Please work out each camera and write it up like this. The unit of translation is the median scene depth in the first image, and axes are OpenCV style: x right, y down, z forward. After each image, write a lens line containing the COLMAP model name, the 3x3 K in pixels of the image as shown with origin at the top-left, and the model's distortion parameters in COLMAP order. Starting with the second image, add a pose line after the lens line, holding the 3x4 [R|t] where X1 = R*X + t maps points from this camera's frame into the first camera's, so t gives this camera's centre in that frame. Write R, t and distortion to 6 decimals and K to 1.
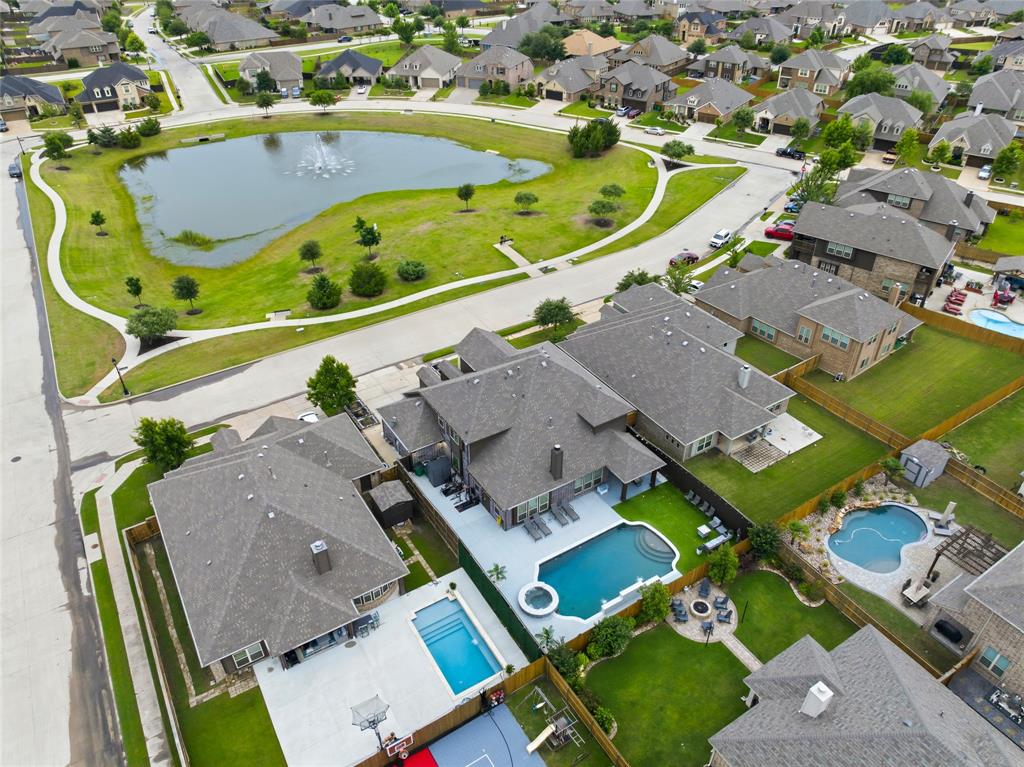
lens RADIAL K [[713.4, 0, 508.9], [0, 713.4, 383.6], [0, 0, 1]] dist [-0.009318, -0.003565]
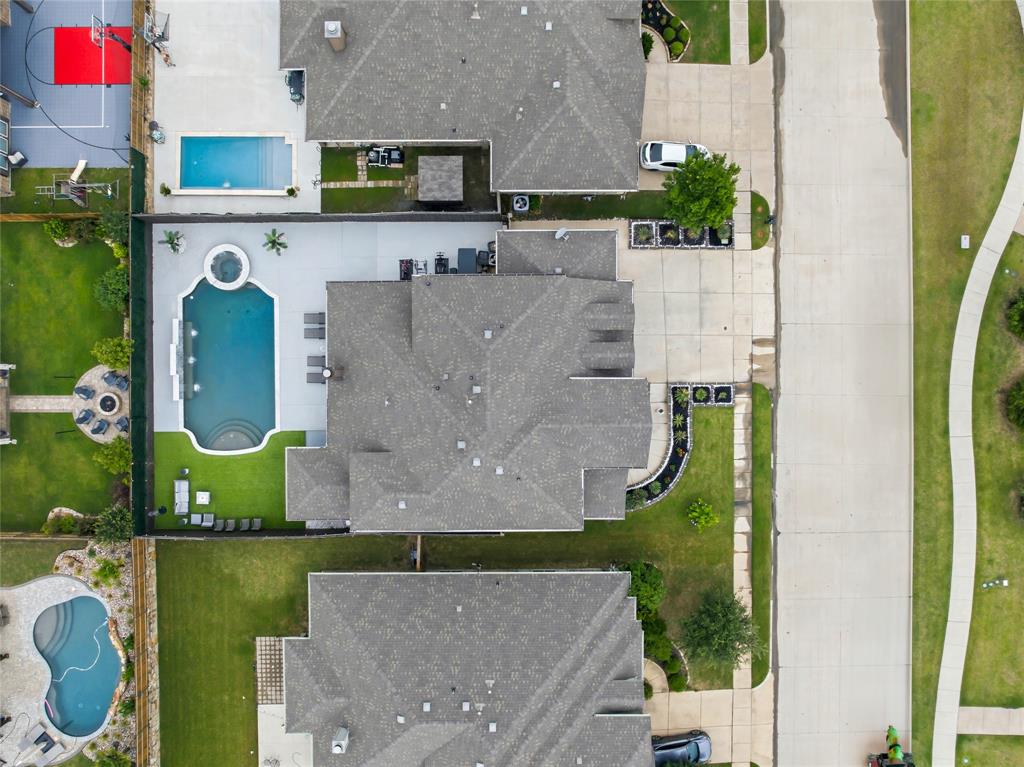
lens RADIAL K [[775.7, 0, 509.9], [0, 775.7, 386.8], [0, 0, 1]] dist [-0.041029, 0.011555]
pose [[-0.525759, 0.850604, 0.007072, -0.021419], [-0.489645, -0.309427, 0.815170, -0.637412], [0.695575, 0.425120, 0.579178, 0.688422]]
